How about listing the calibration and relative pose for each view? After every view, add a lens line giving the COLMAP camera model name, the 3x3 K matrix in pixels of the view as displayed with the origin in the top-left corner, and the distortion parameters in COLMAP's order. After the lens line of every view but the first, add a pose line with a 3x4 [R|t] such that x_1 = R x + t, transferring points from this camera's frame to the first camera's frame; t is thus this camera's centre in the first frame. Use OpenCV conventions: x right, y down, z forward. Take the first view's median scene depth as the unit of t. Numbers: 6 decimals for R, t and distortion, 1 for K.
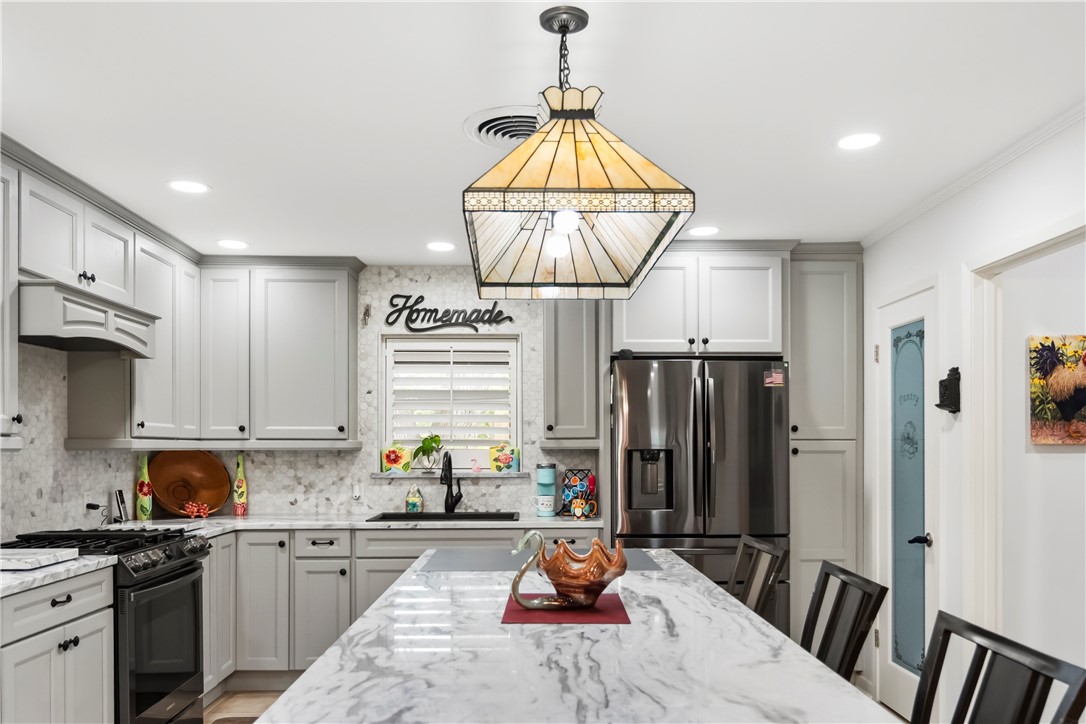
lens RADIAL K [[846.8, 0, 544.4], [0, 846.8, 449.7], [0, 0, 1]] dist [0.013328, 0.005590]
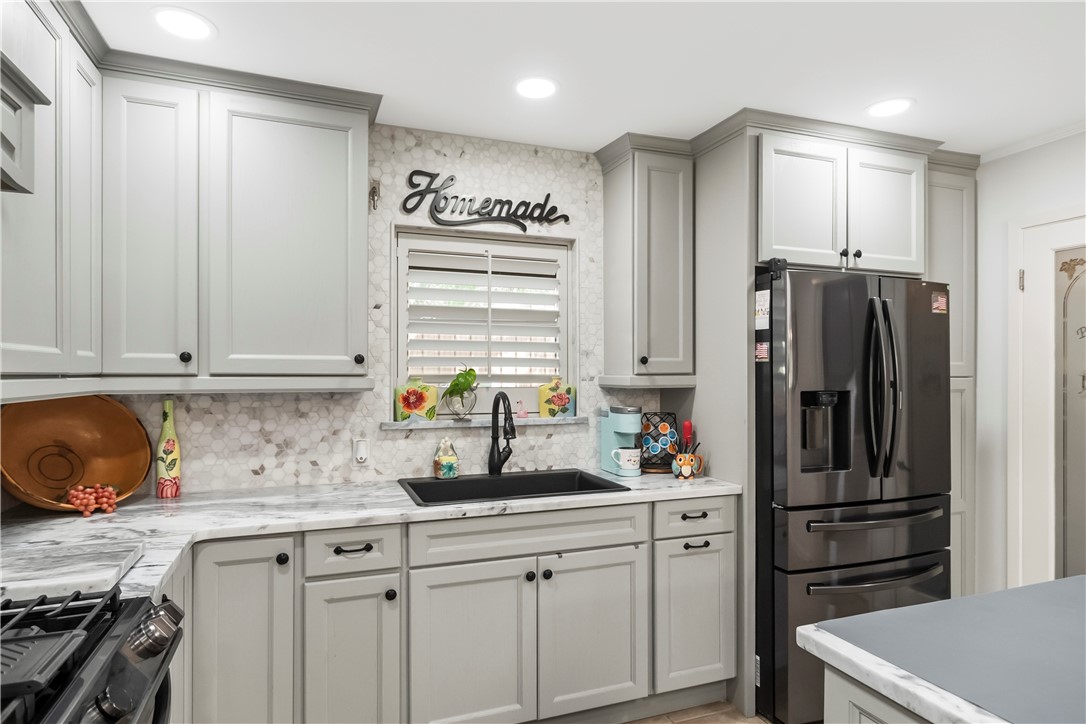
lens RADIAL K [[617.8, 0, 545.2], [0, 617.8, 375.4], [0, 0, 1]] dist [0.004756, 0.001192]
pose [[0.943907, 0.000715, 0.330211, -0.261374], [-0.001178, 0.999999, 0.001202, -0.013021], [-0.330210, -0.001523, 0.943906, 0.508785]]
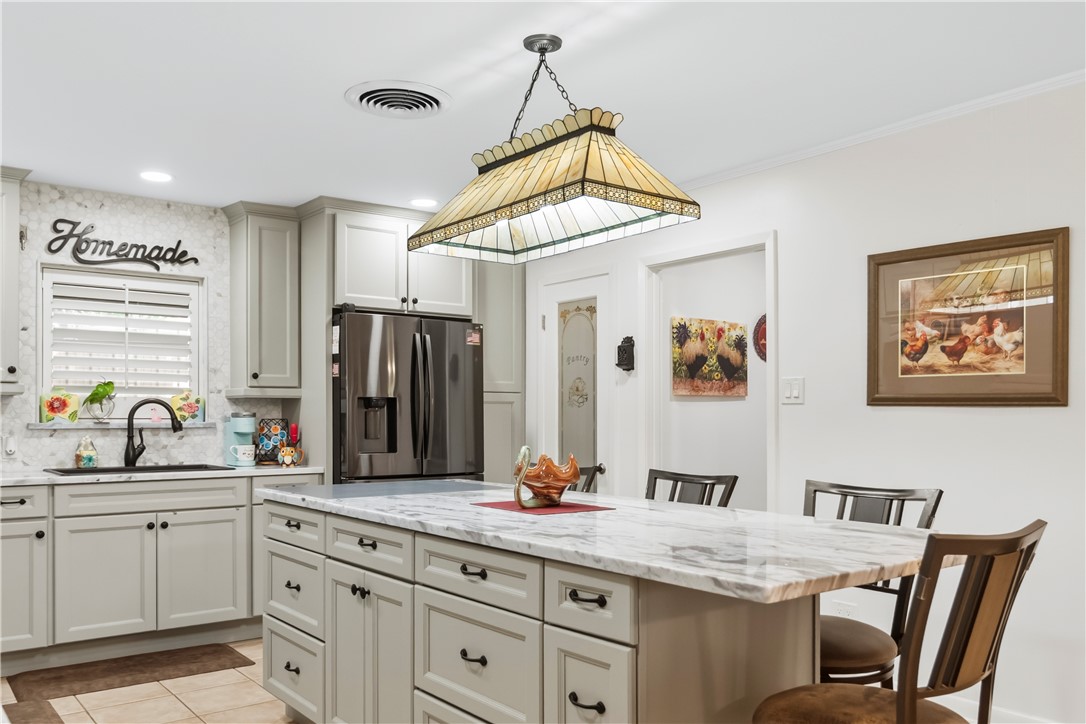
lens RADIAL K [[885.5, 0, 539.2], [0, 885.5, 416.9], [0, 0, 1]] dist [0.001915, -0.002054]
pose [[0.808409, 0.002160, 0.588617, -0.334870], [-0.000410, 0.999995, -0.003108, 0.025072], [-0.588621, 0.002271, 0.808406, -0.029219]]
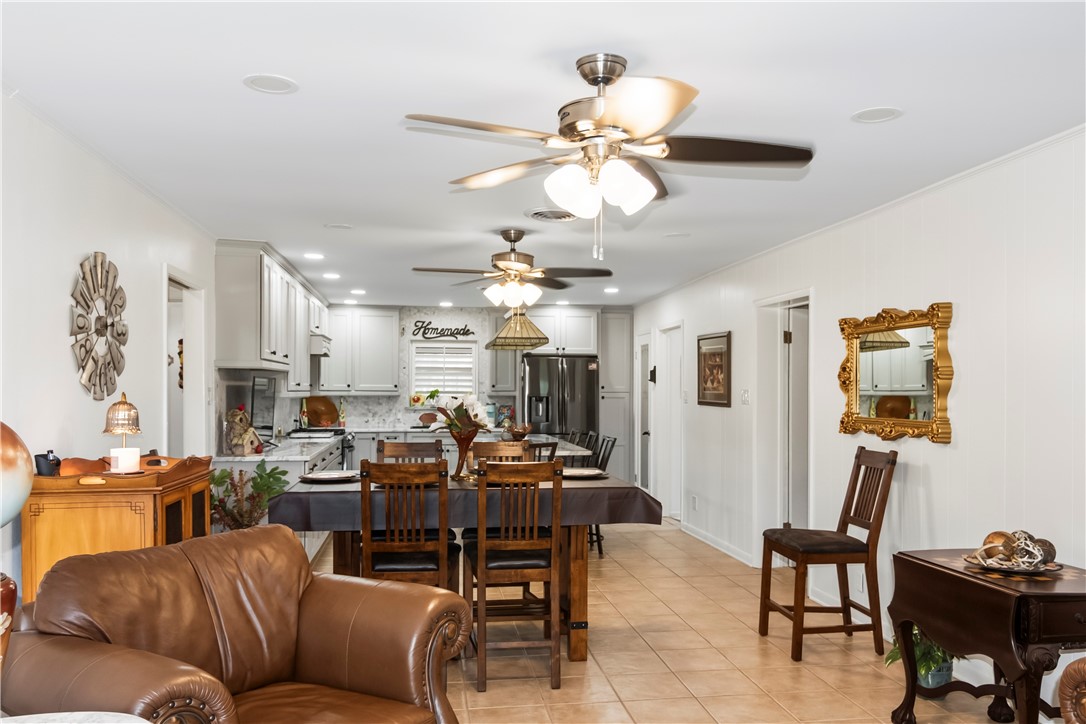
lens RADIAL K [[811.2, 0, 545.6], [0, 811.2, 395.9], [0, 0, 1]] dist [0.002987, 0.006176]
pose [[0.991580, 0.003914, 0.129438, -0.129721], [-0.004309, 0.999987, 0.002769, -0.007098], [-0.129426, -0.003303, 0.991584, -1.071796]]
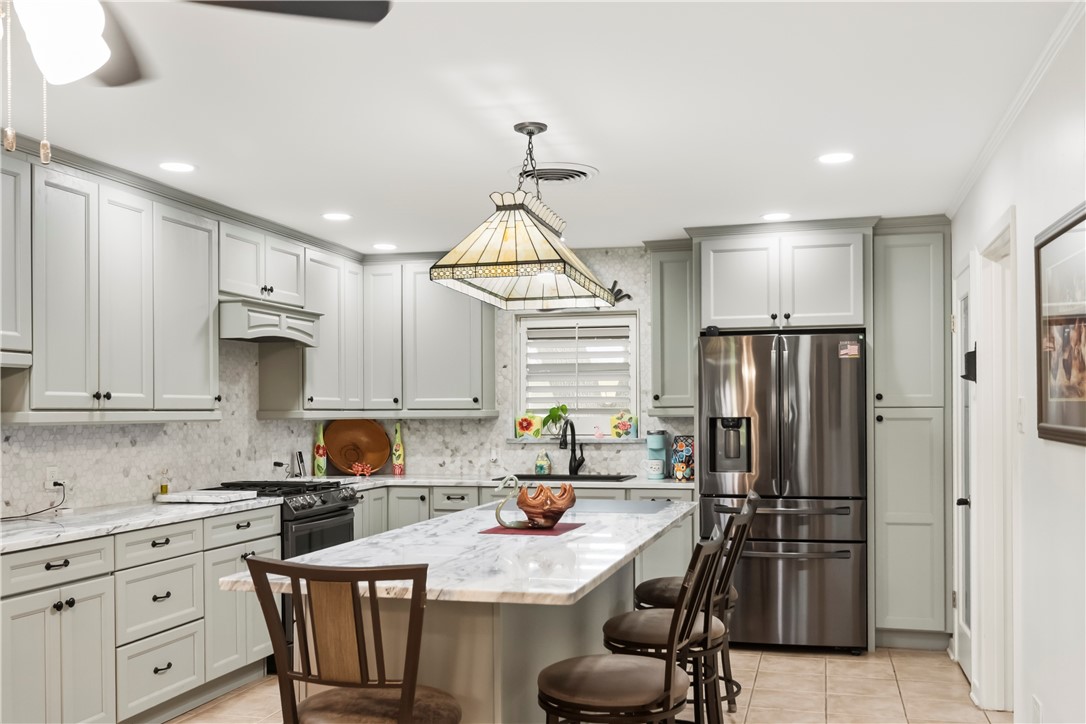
lens RADIAL K [[1043.7, 0, 555.4], [0, 1043.7, 418.4], [0, 0, 1]] dist [0.060924, 0.000000]
pose [[0.960958, -0.002839, -0.276680, 0.255616], [0.004104, 0.999984, 0.003994, -0.004953], [0.276664, -0.004974, 0.960954, -0.330050]]
